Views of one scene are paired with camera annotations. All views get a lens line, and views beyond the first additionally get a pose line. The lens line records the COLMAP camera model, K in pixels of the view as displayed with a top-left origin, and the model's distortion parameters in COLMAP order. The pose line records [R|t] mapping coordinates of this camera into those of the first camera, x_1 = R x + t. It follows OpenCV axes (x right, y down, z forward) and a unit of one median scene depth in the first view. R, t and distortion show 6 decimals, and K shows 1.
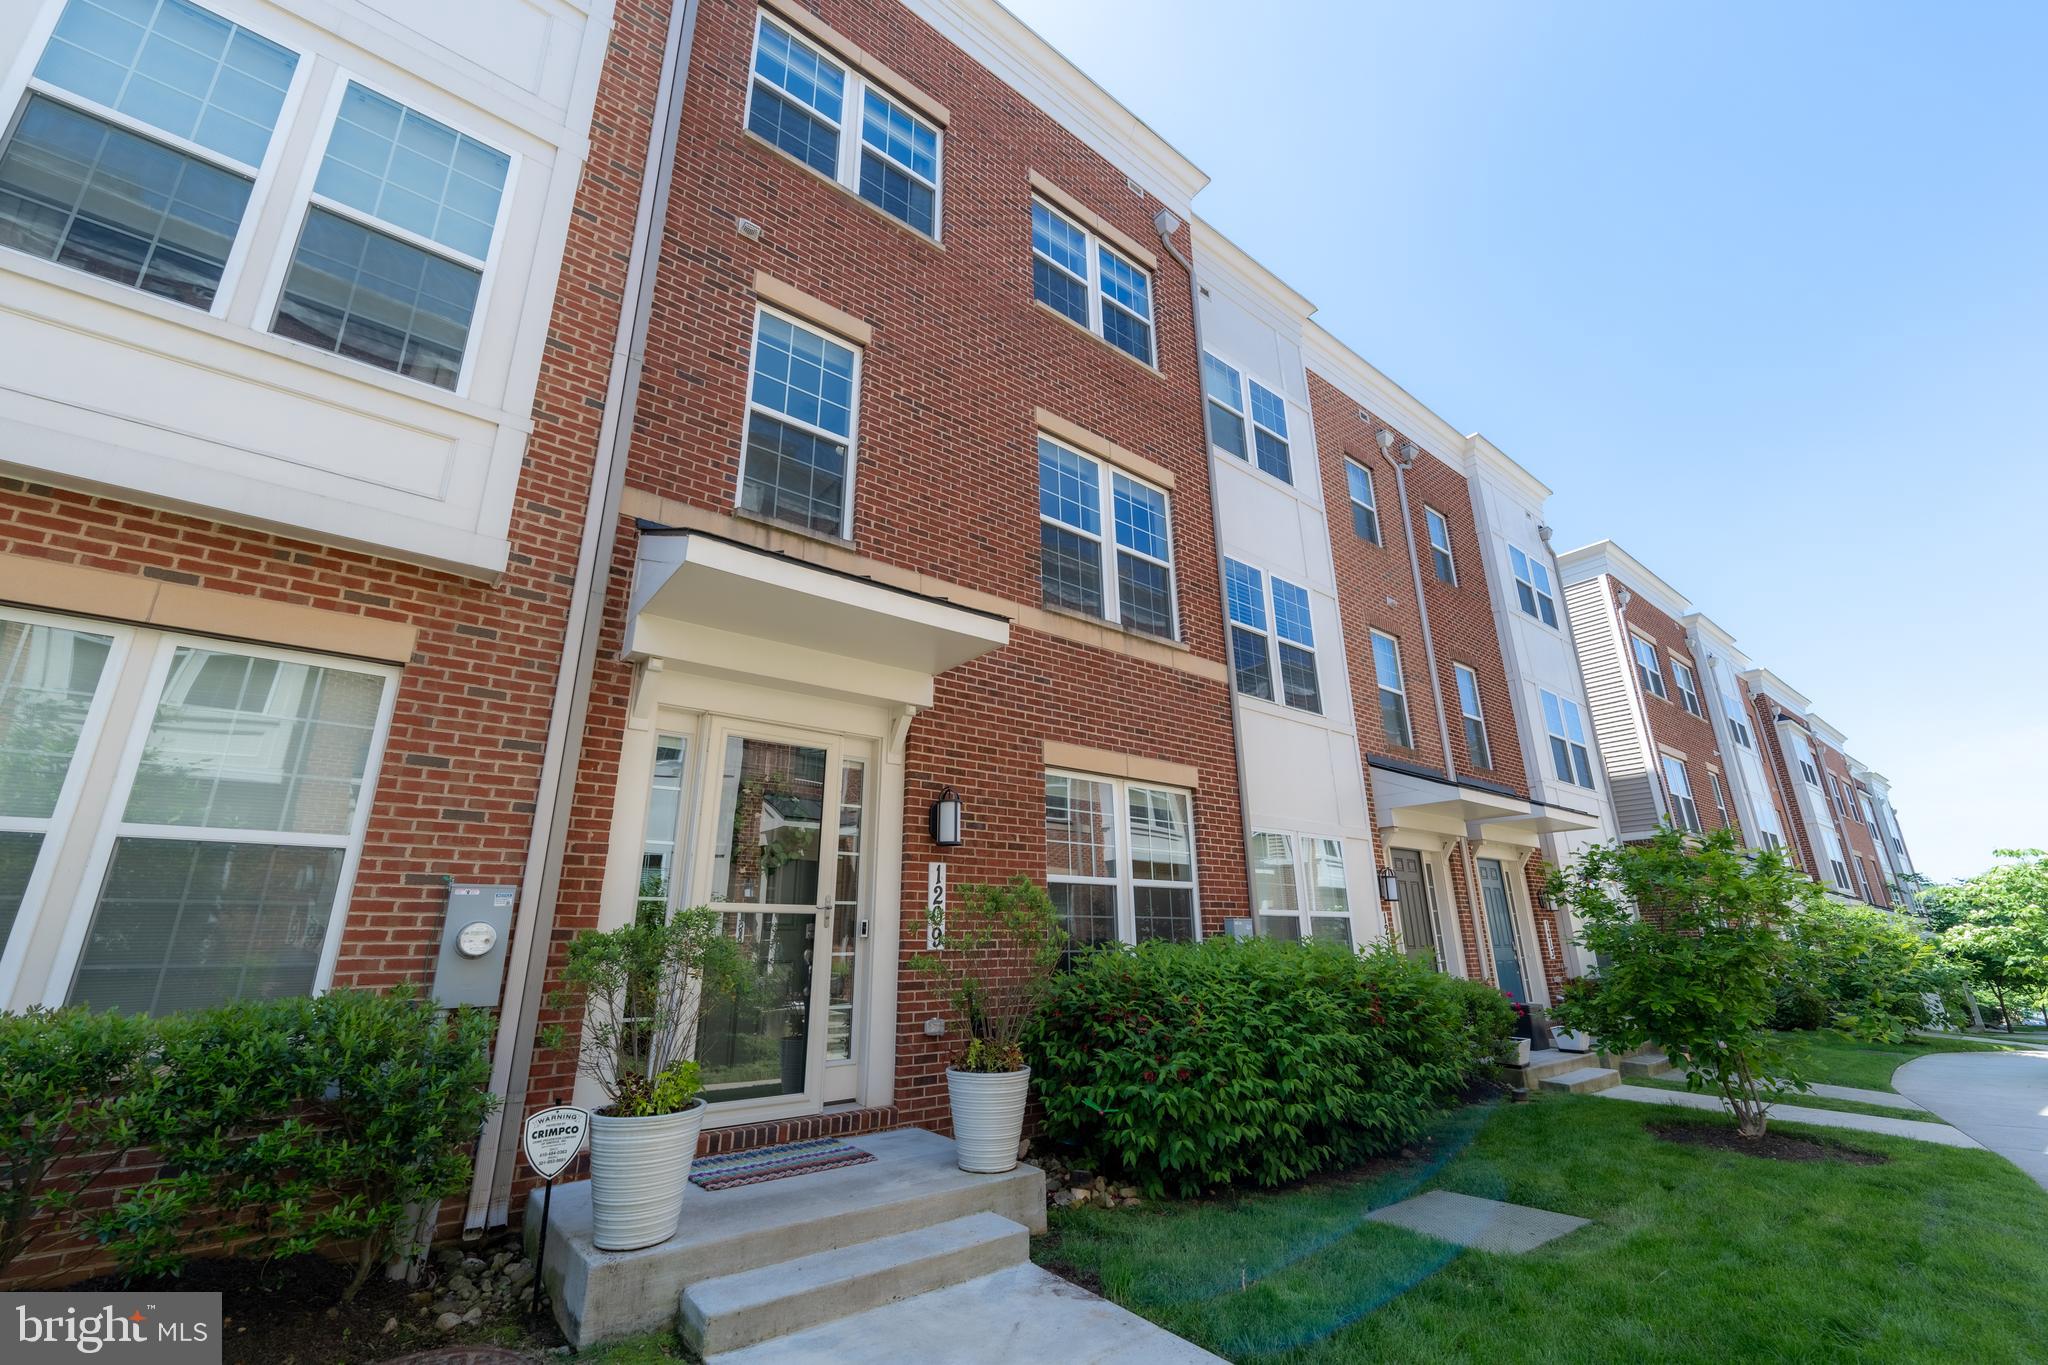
lens RADIAL K [[830.1, 0, 1024.4], [0, 830.1, 687.4], [0, 0, 1]] dist [-0.000285, -0.001050]
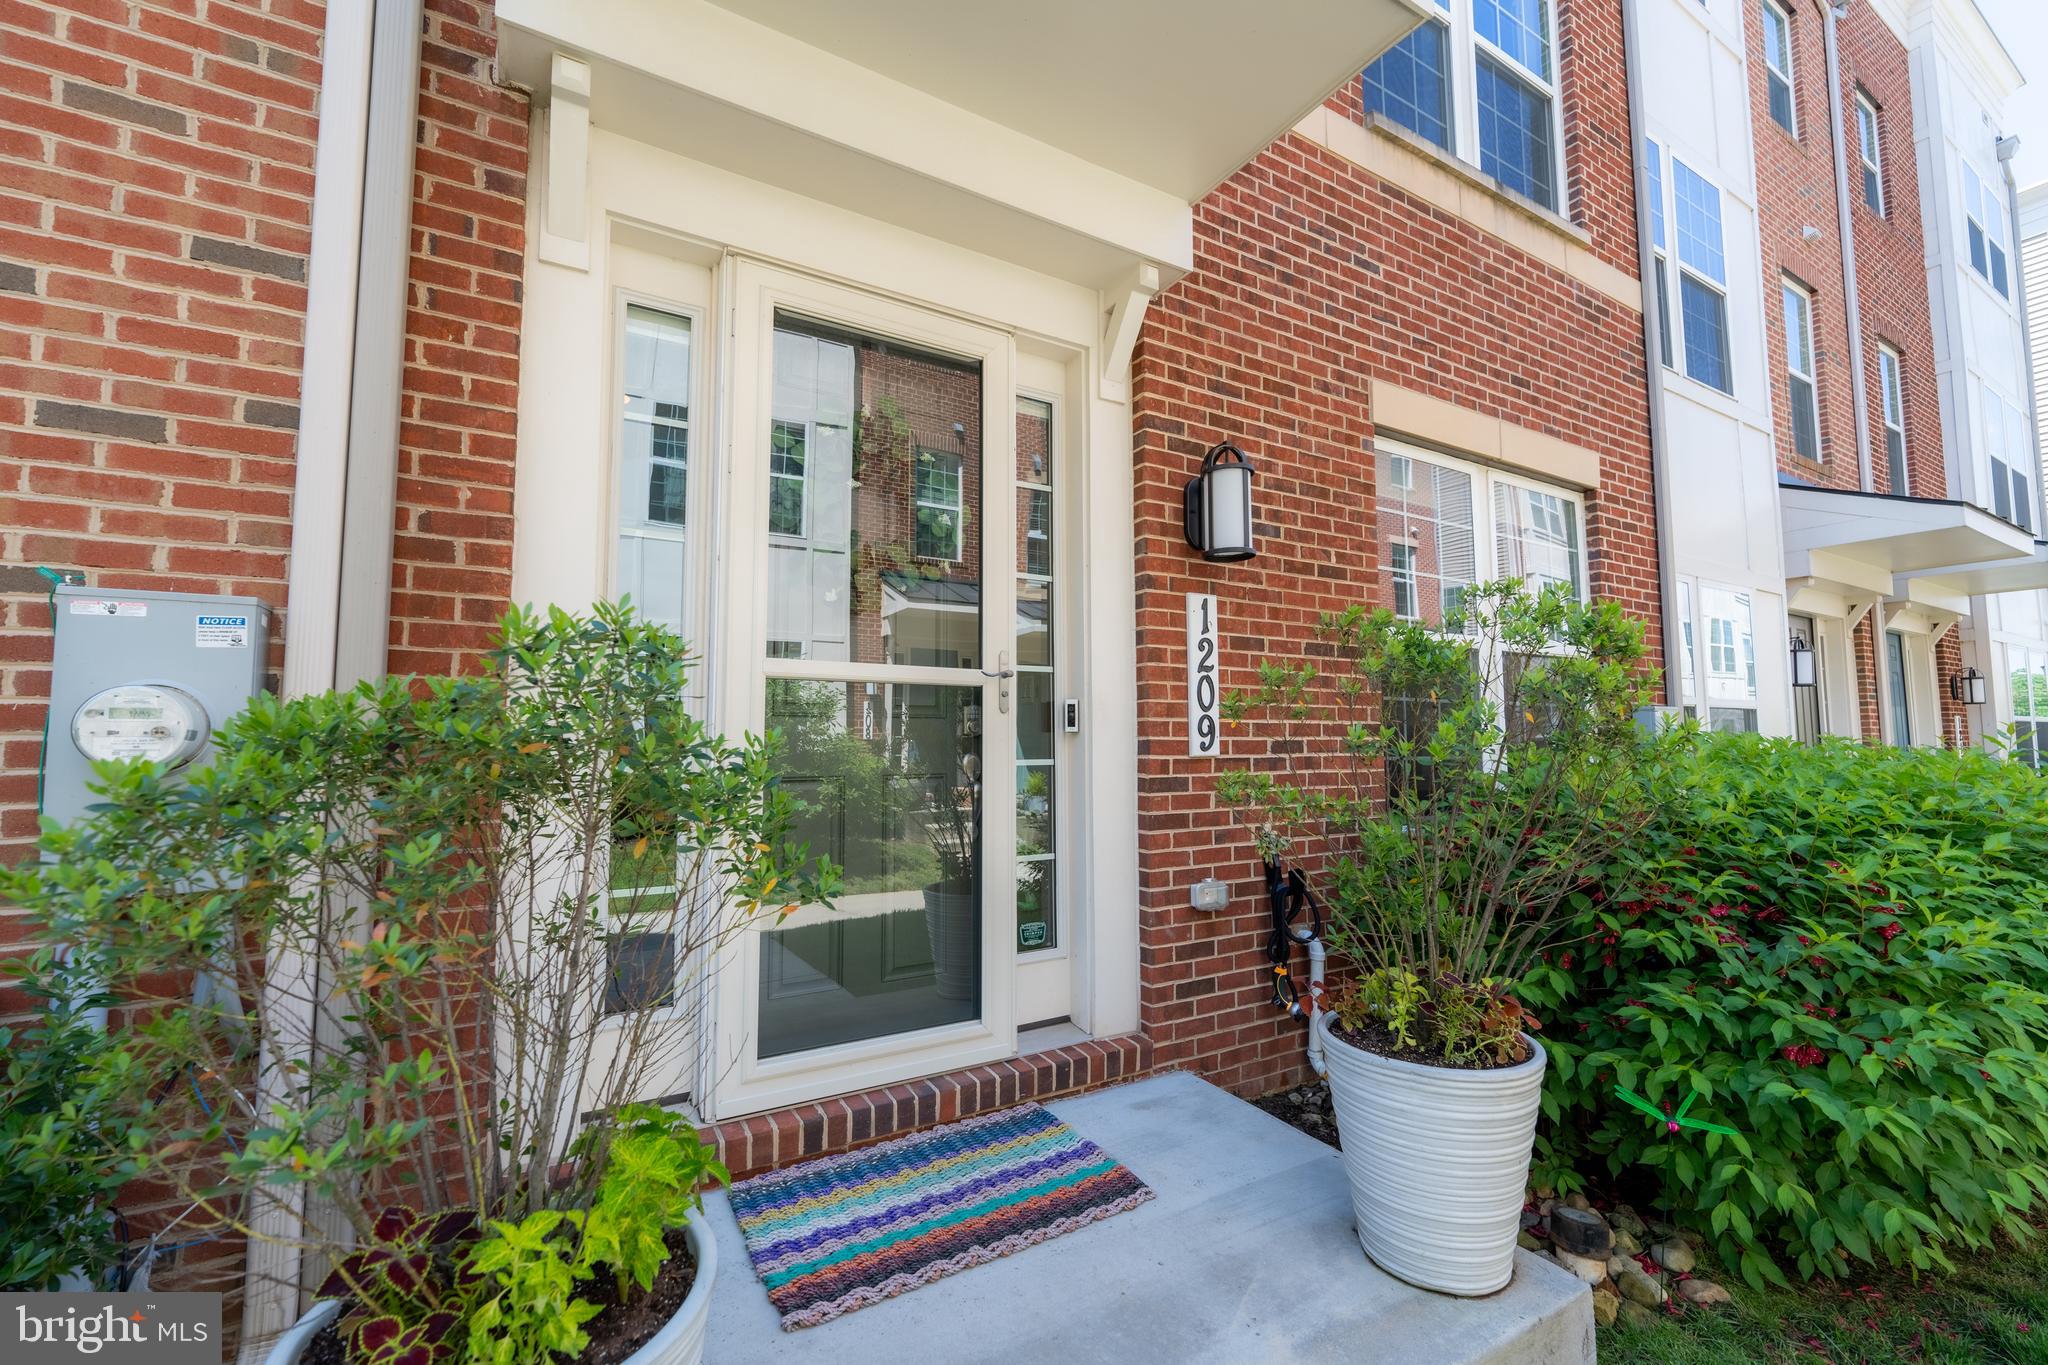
lens RADIAL K [[830.1, 0, 1021.3], [0, 830.1, 690.2], [0, 0, 1]] dist [-0.000285, -0.001050]
pose [[0.989495, -0.002807, -0.144542, -0.135269], [0.036650, 0.972020, 0.232020, 0.138951], [0.139846, -0.234880, 0.961912, 0.453499]]
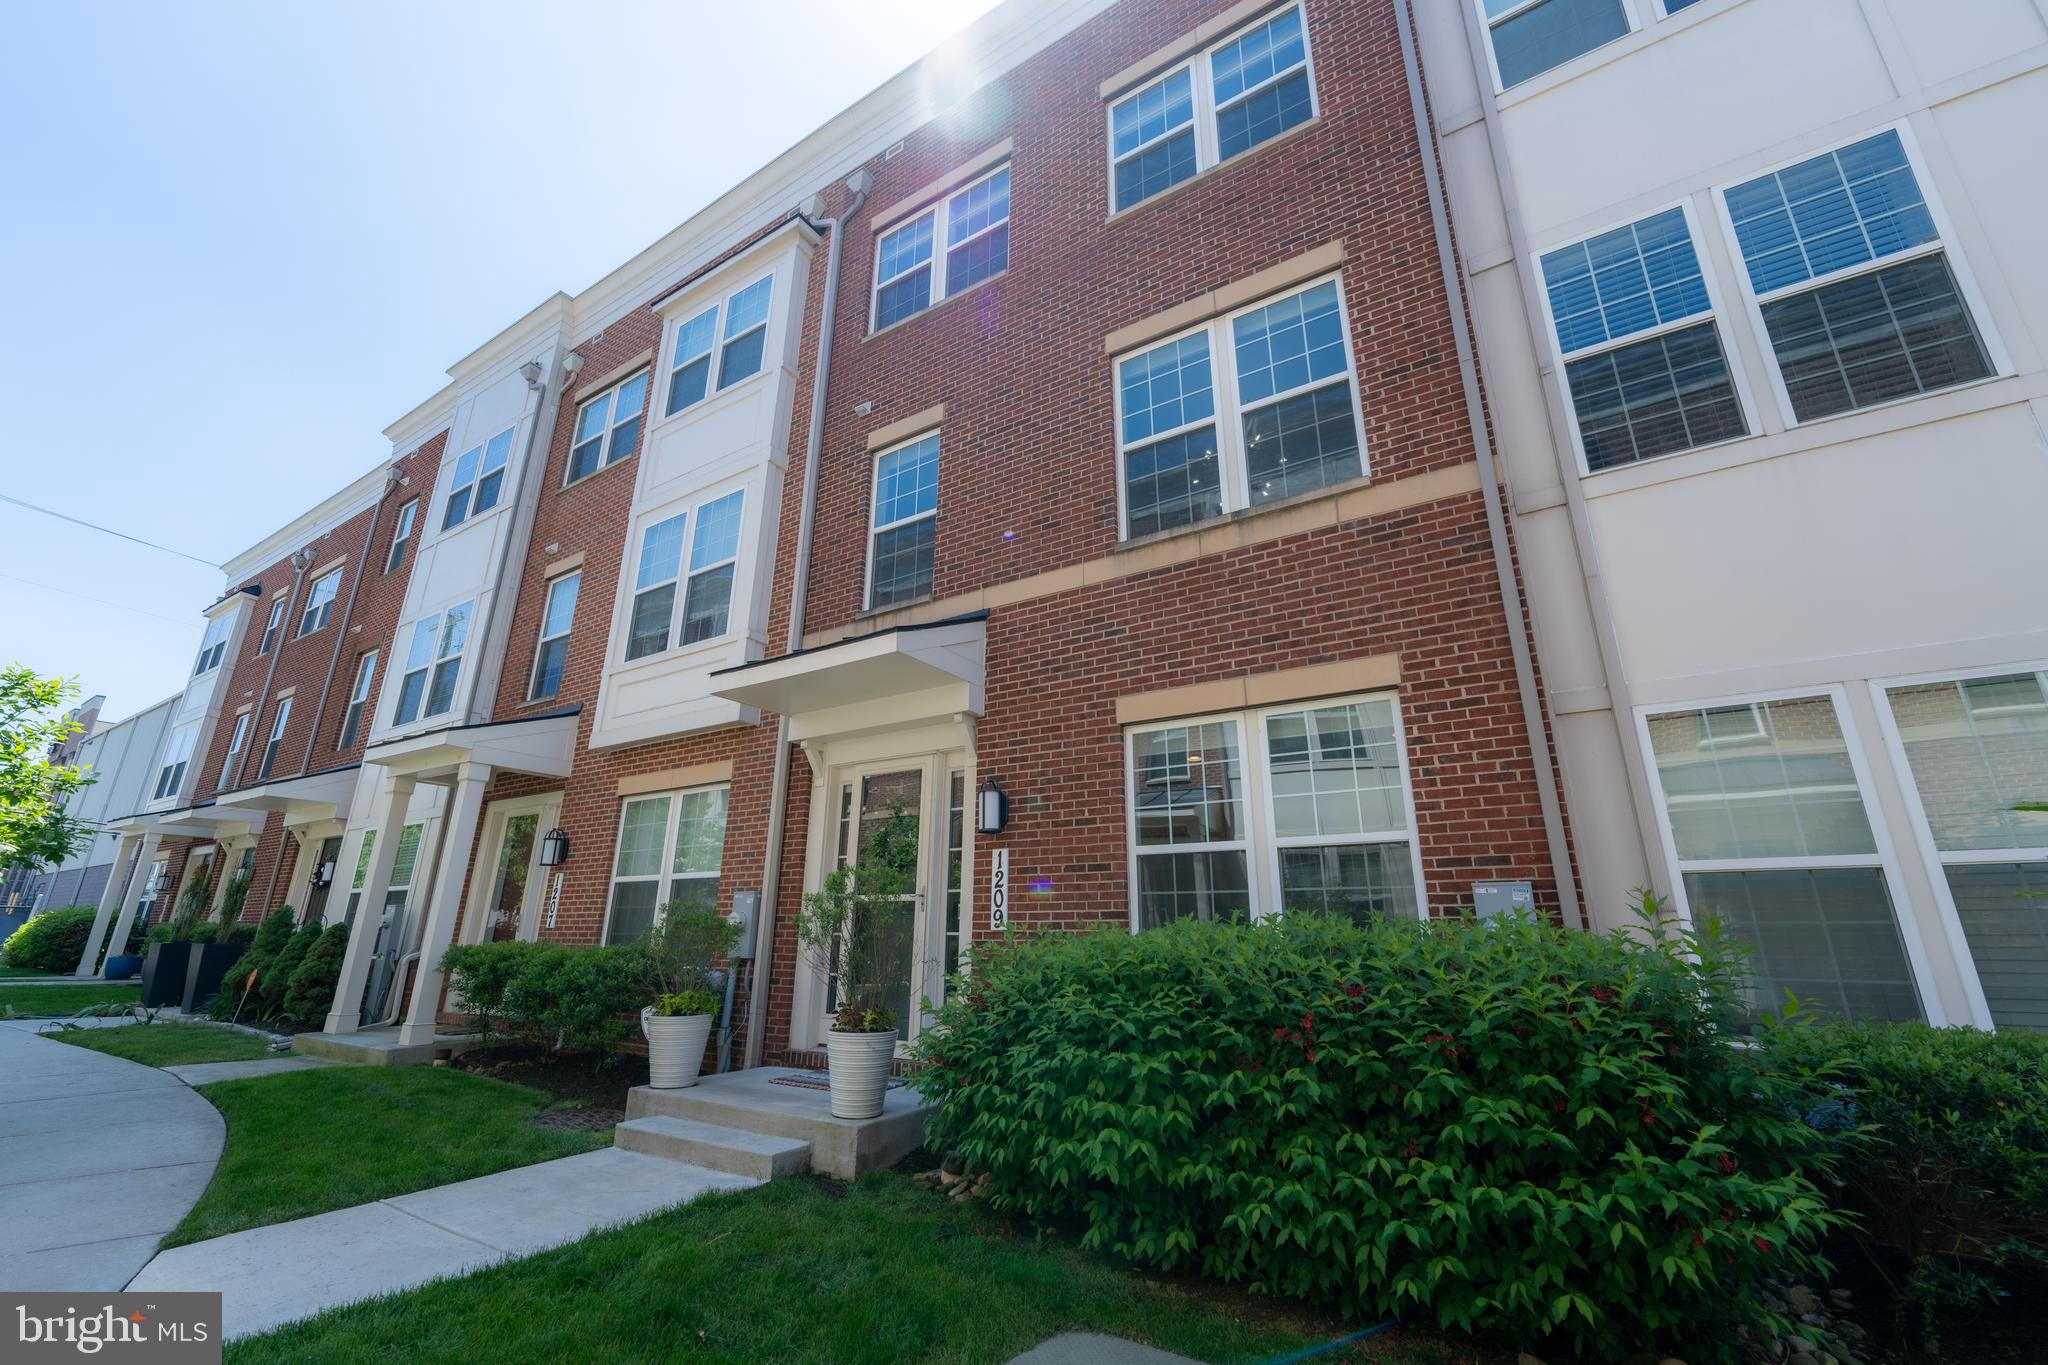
lens RADIAL K [[830.1, 0, 1016.1], [0, 830.1, 689.5], [0, 0, 1]] dist [-0.000285, -0.001050]
pose [[0.328257, -0.266205, -0.906301, 0.881524], [0.268261, 0.946233, -0.180772, 0.206336], [0.905695, -0.183785, 0.382020, 0.622056]]
